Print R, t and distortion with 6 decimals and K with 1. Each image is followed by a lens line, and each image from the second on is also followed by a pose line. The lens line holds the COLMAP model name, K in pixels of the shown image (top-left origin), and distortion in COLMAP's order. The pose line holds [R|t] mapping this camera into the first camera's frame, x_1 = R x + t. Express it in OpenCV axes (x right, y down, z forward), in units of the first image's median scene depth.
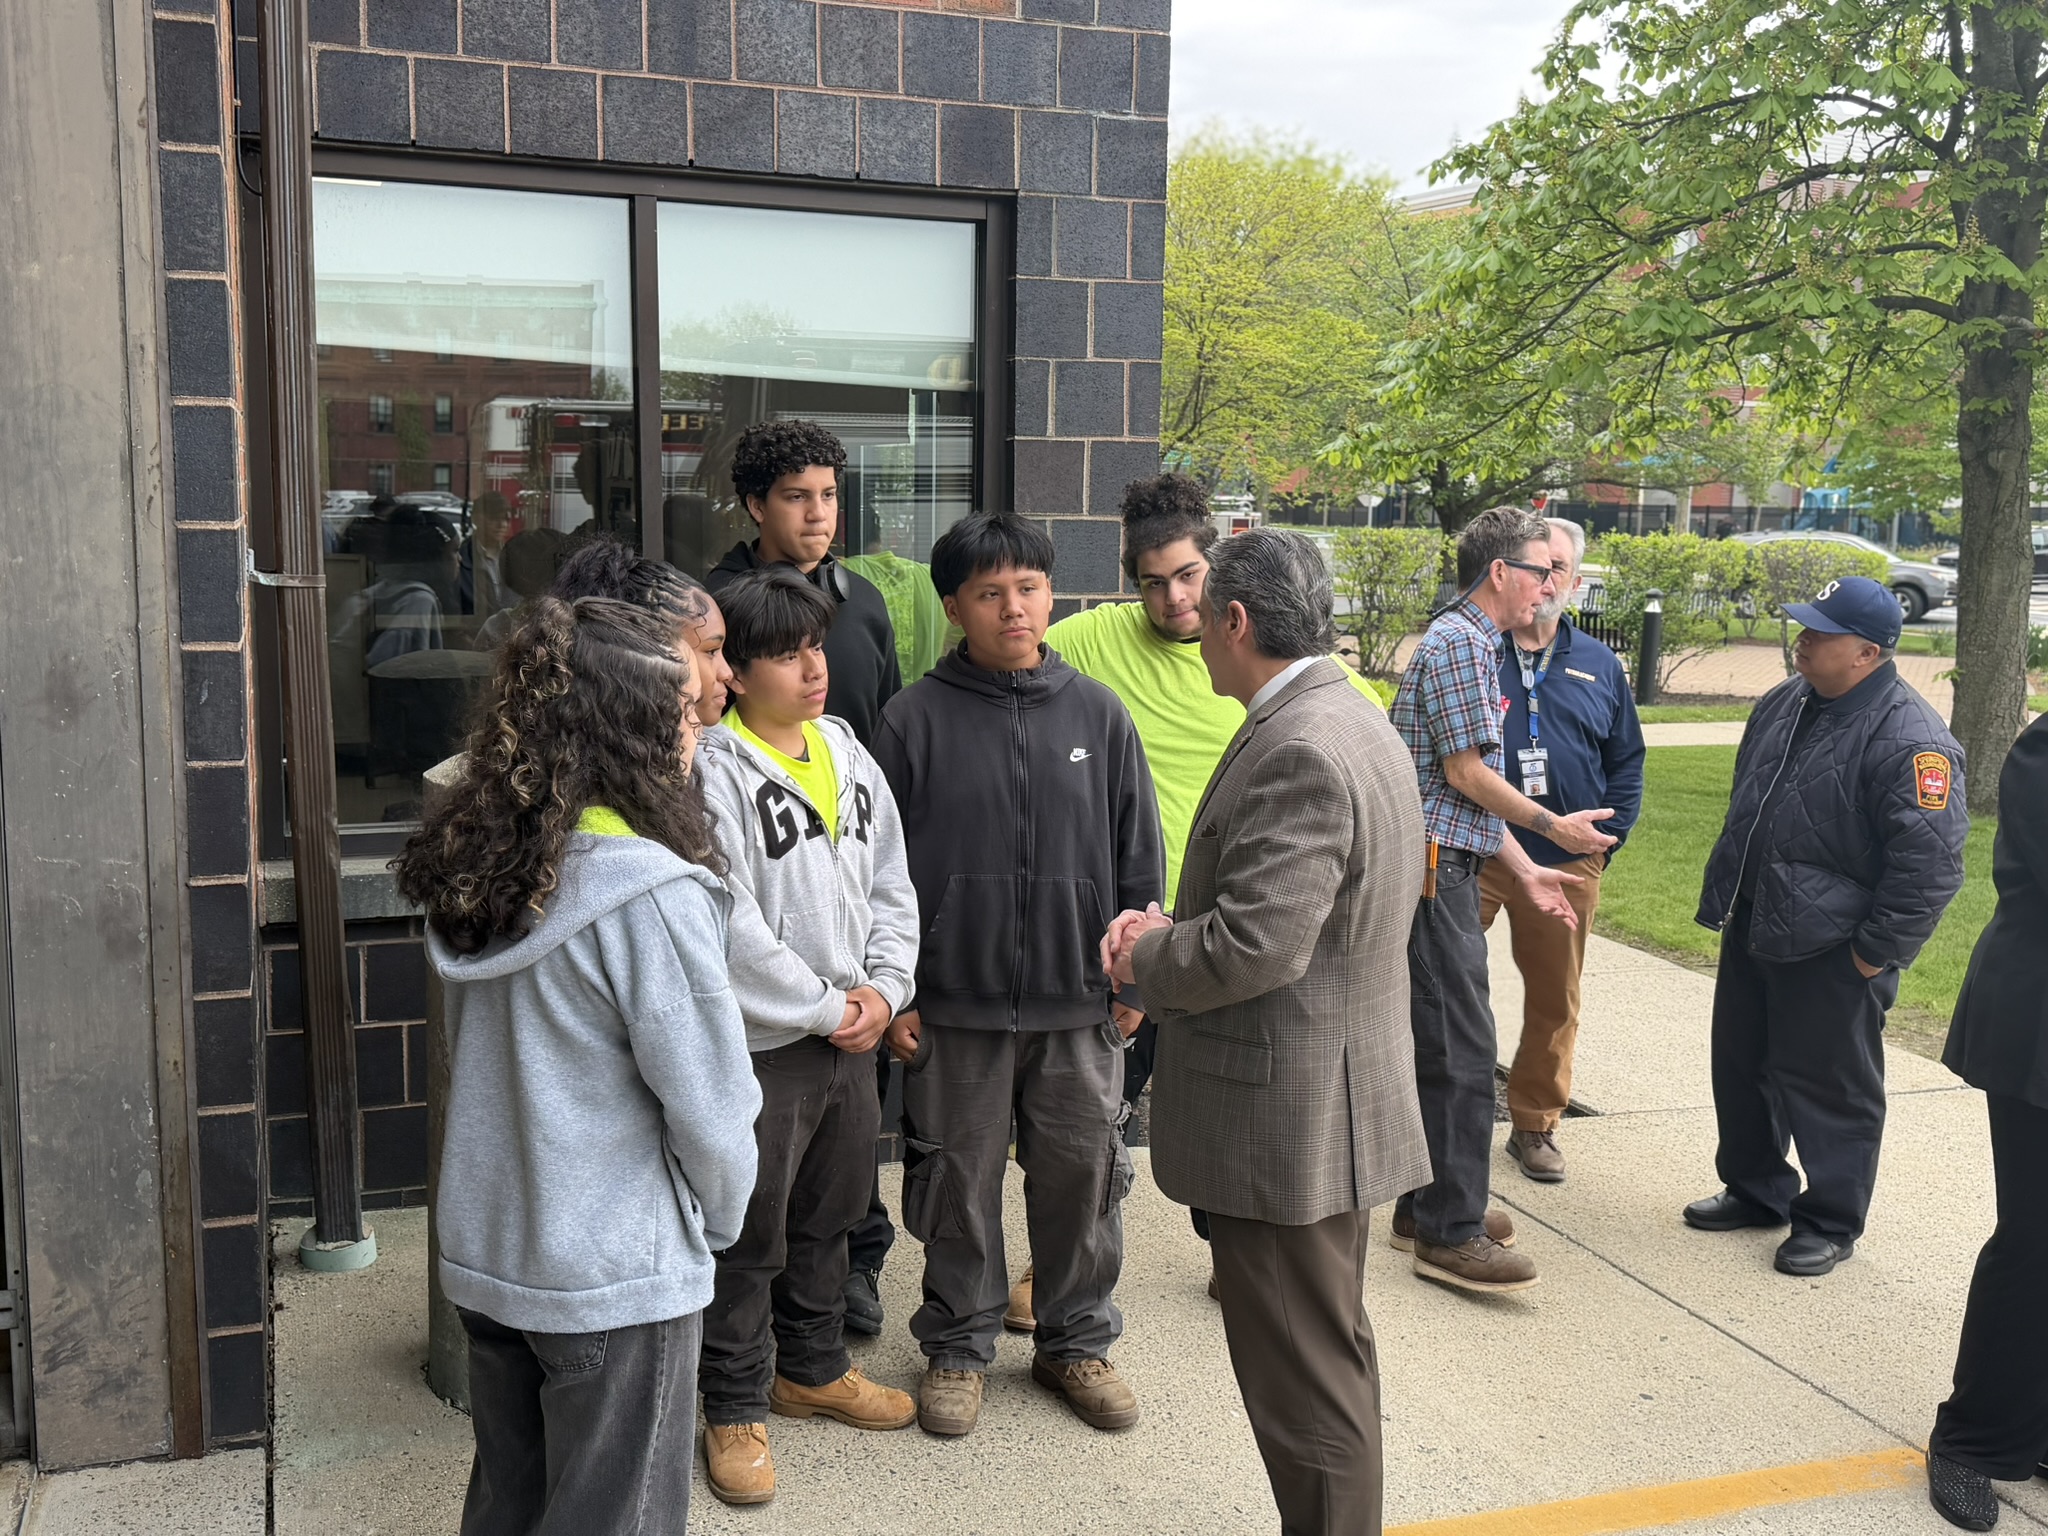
lens RADIAL K [[1964.3, 0, 1021.2], [0, 1964.3, 766.2], [0, 0, 1]] dist [0.217753, -0.288170]
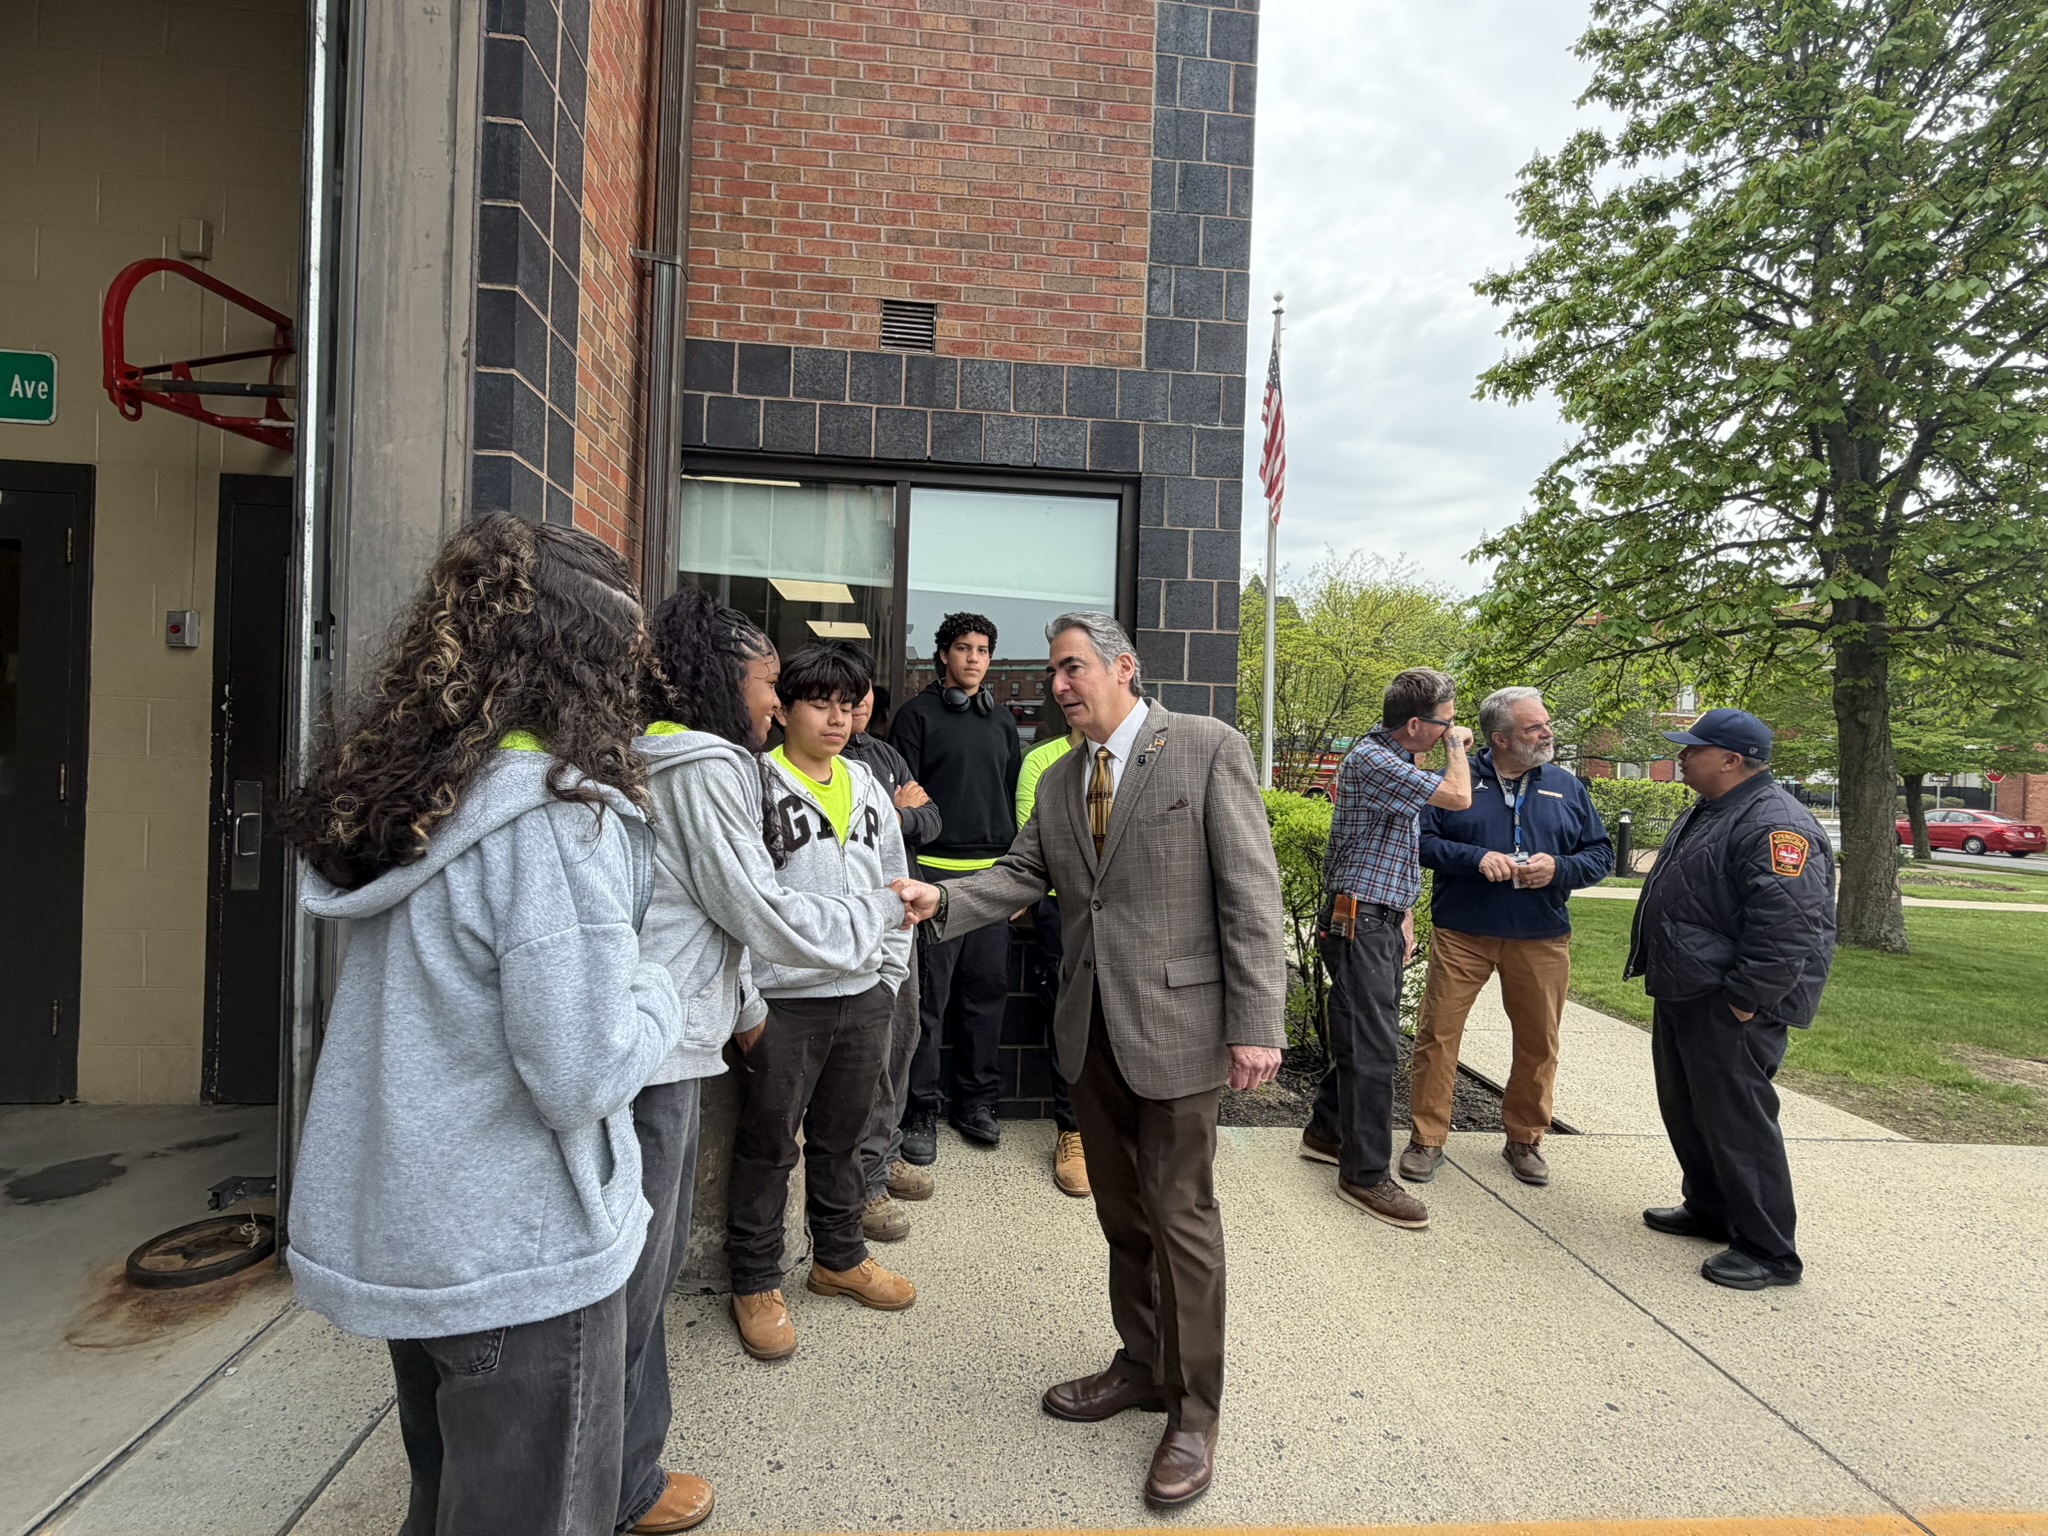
lens RADIAL K [[972.4, 0, 1022.7], [0, 972.4, 768.5], [0, 0, 1]] dist [0.028316, -0.000747]
pose [[0.969185, 0.017614, -0.245703, 0.098492], [-0.050220, 0.990621, -0.127078, 0.038851], [0.241160, 0.135501, 0.960979, 0.280938]]
